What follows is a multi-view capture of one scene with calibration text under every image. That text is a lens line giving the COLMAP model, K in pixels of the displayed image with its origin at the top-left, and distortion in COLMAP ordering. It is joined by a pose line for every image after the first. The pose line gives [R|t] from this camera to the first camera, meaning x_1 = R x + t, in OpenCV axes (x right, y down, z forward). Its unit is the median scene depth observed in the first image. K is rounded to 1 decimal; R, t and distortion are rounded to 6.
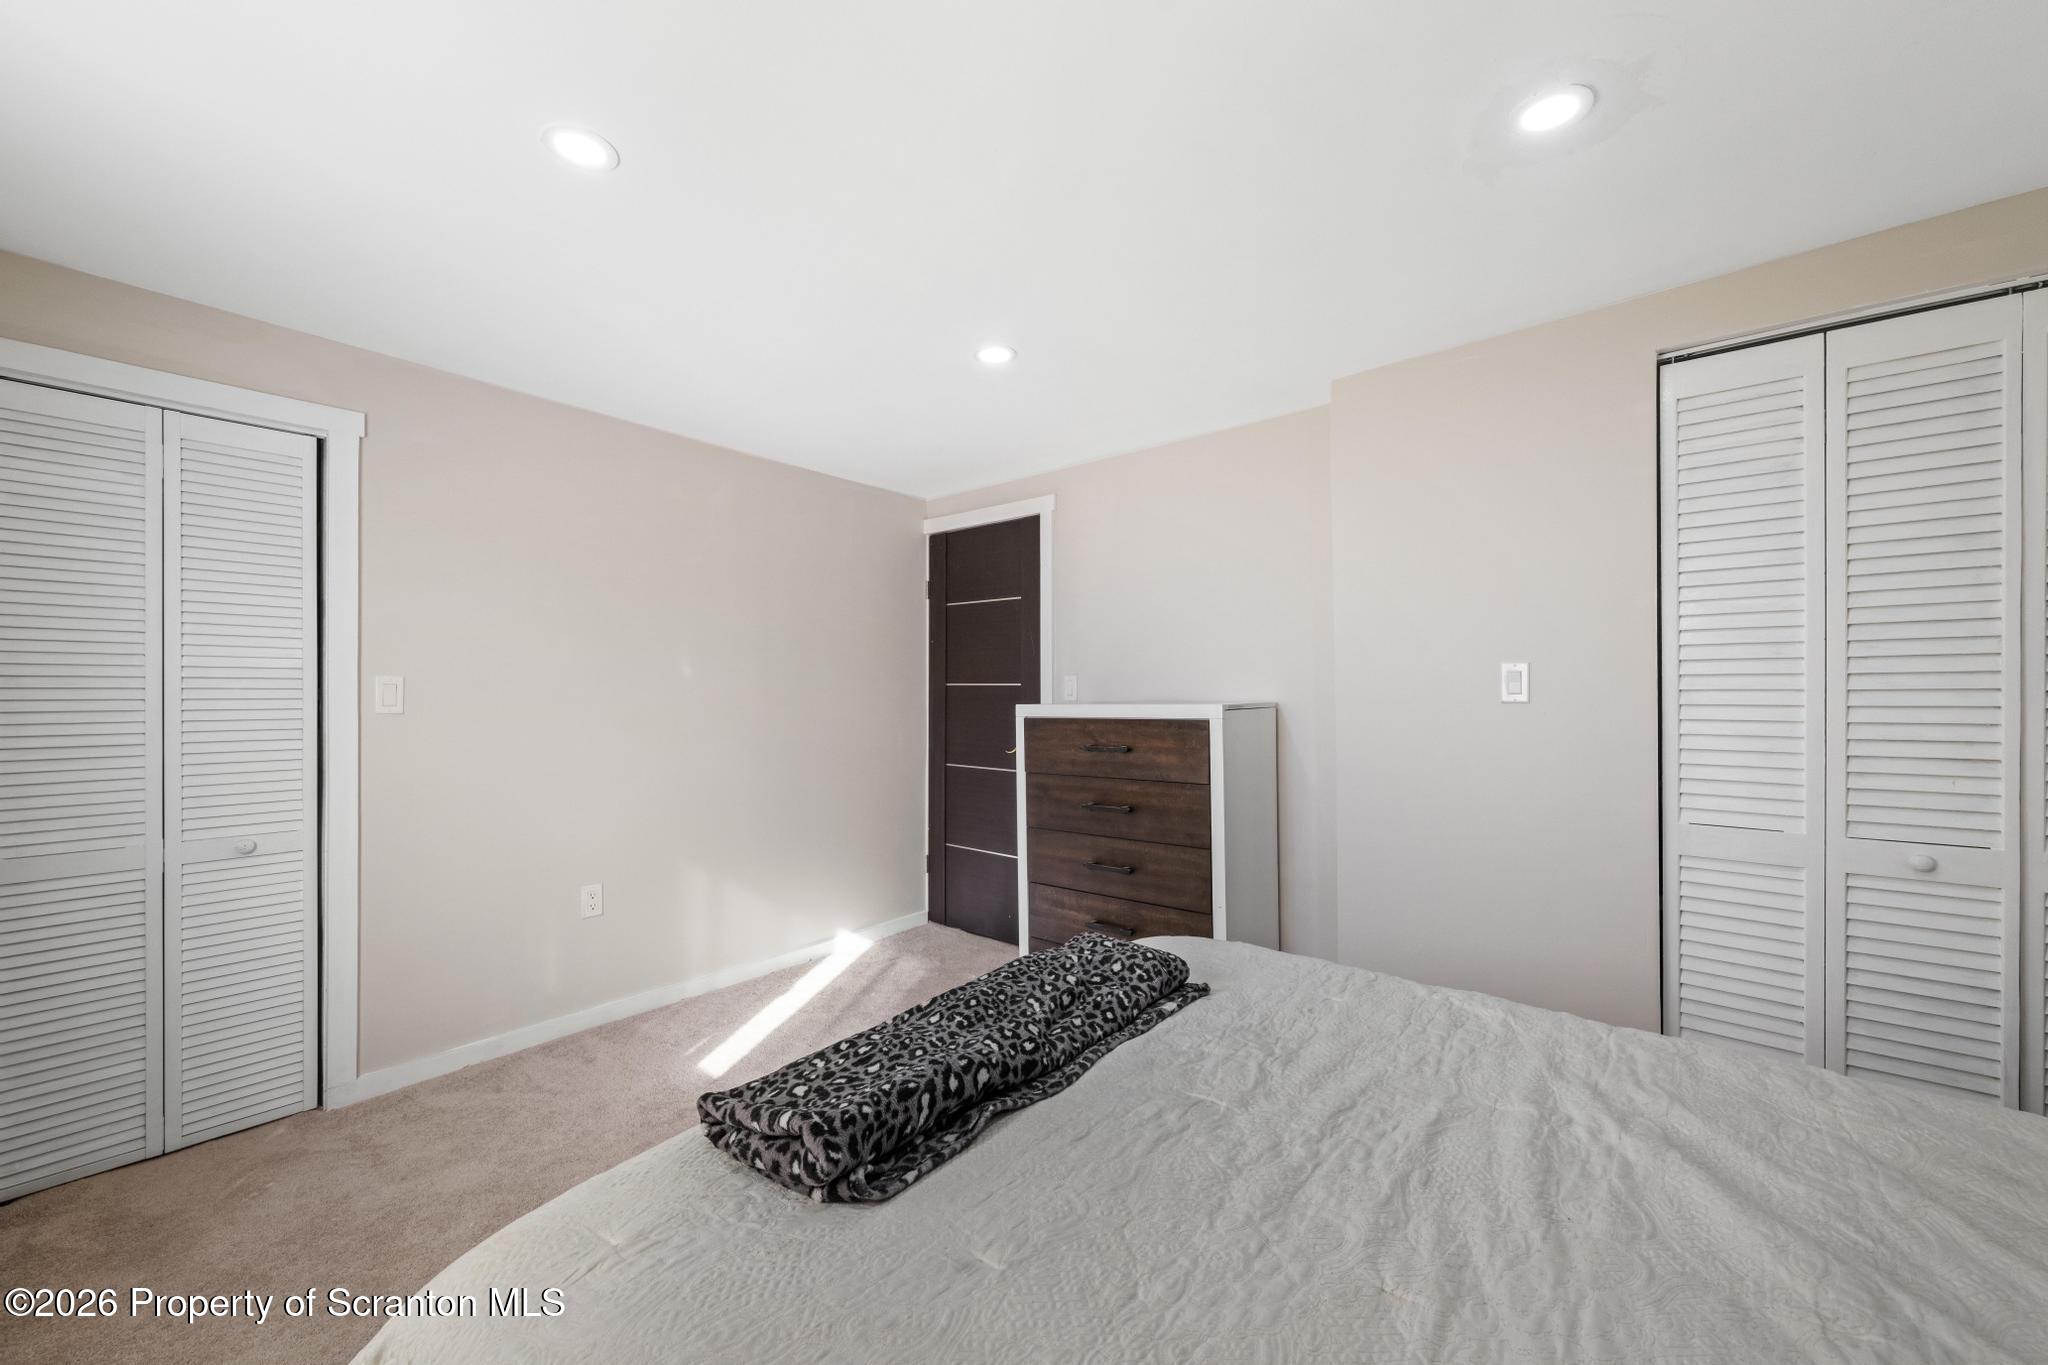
lens RADIAL K [[811.3, 0, 1031.3], [0, 811.3, 688.3], [0, 0, 1]] dist [0.003175, 0.000307]
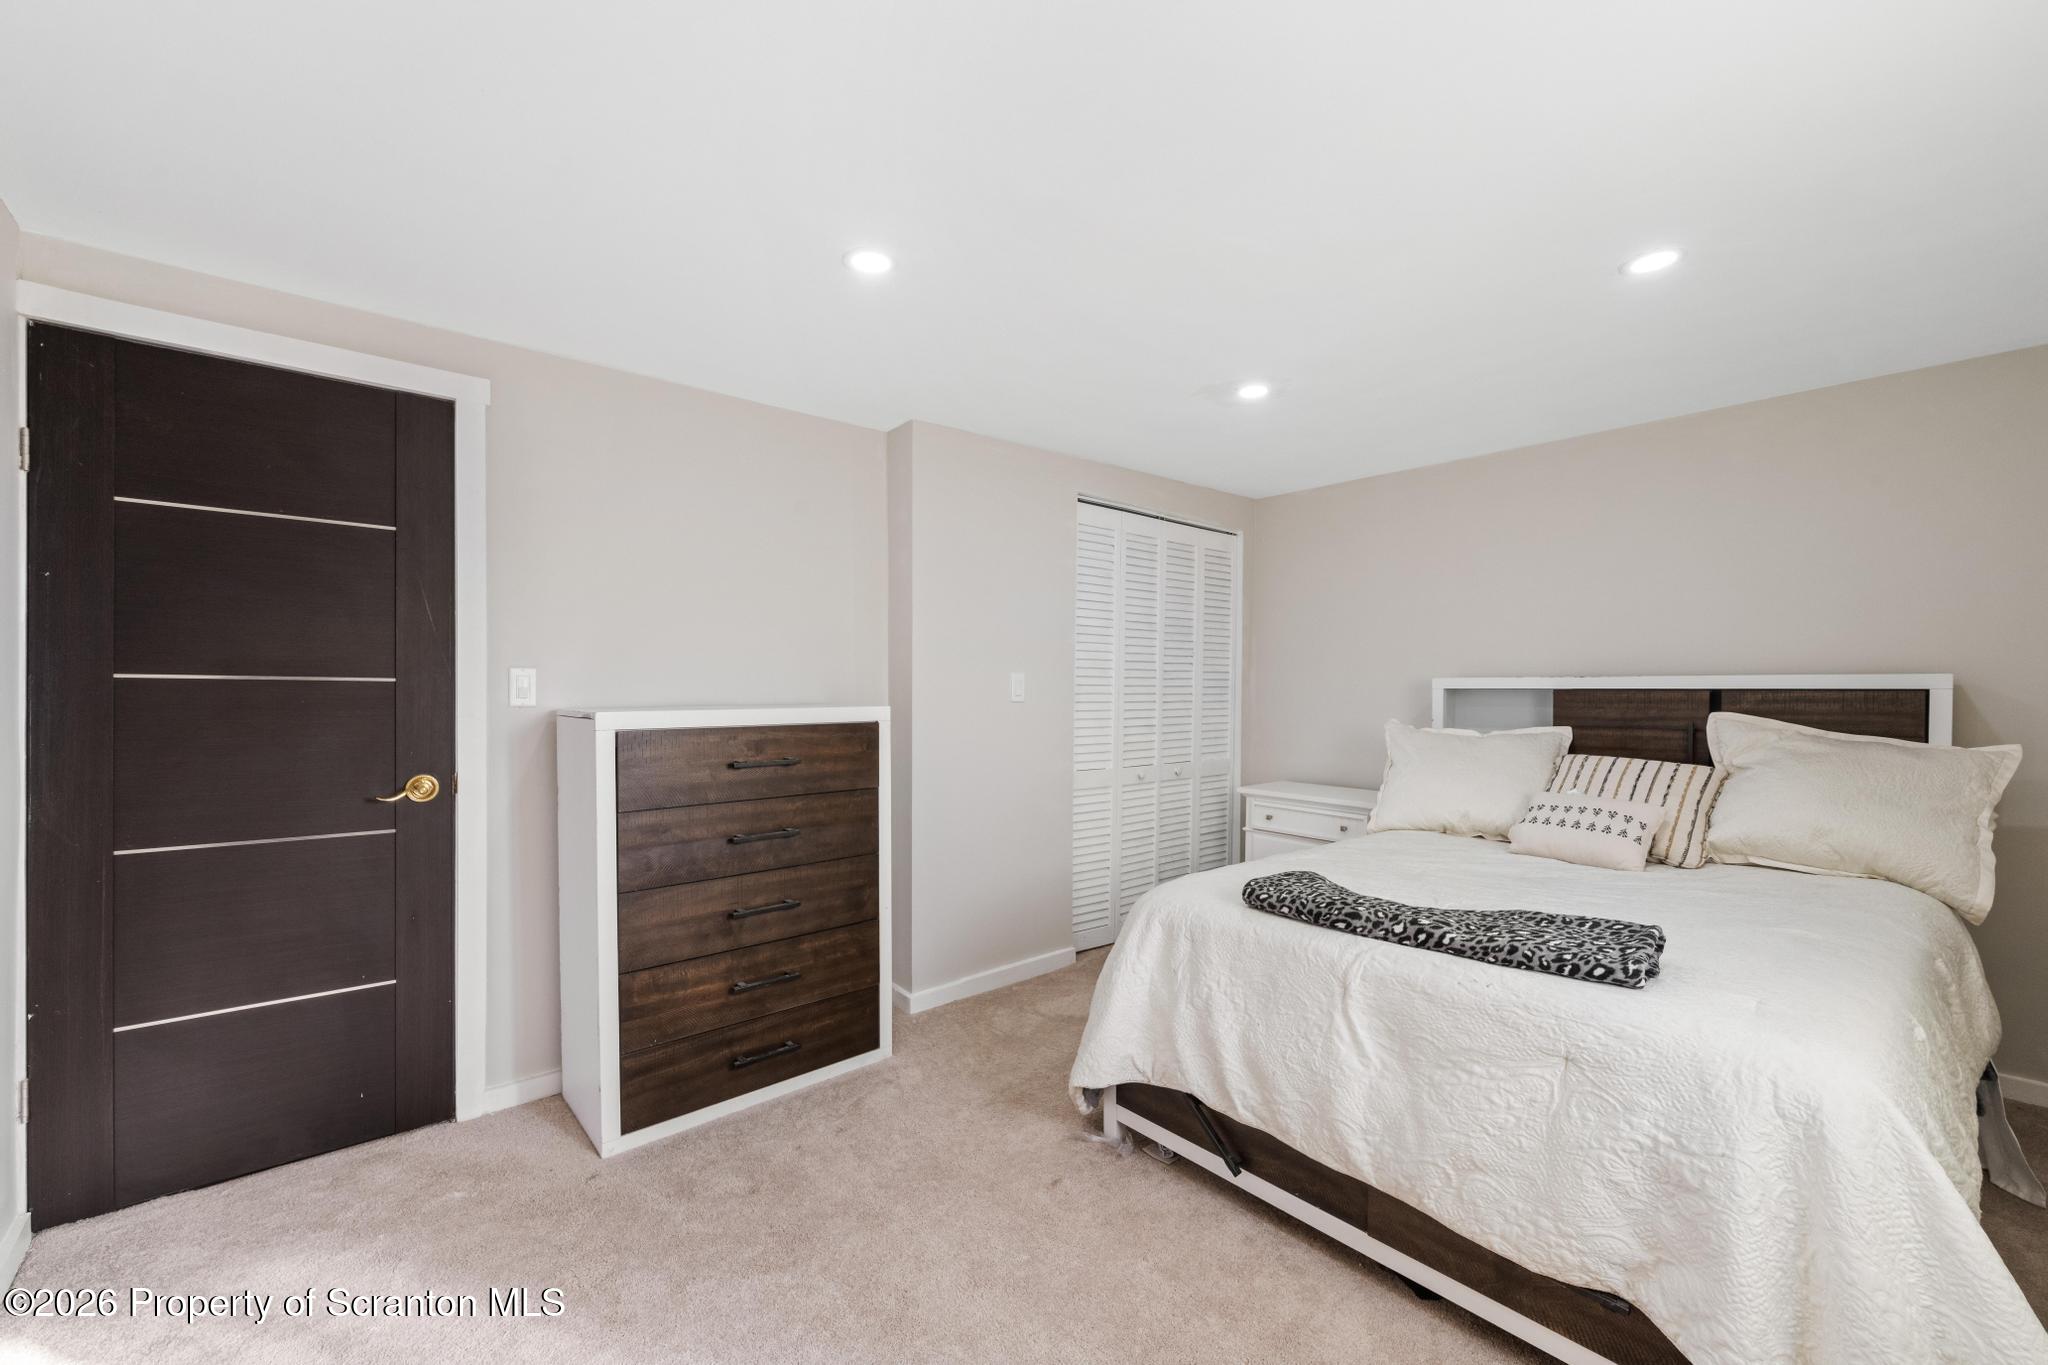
lens RADIAL K [[811.3, 0, 1034.1], [0, 811.3, 692.8], [0, 0, 1]] dist [0.003175, 0.000307]
pose [[0.157112, 0.003548, 0.987574, -0.686497], [-0.006906, 0.999973, -0.002494, 0.004840], [-0.987557, -0.006428, 0.157132, 0.622400]]
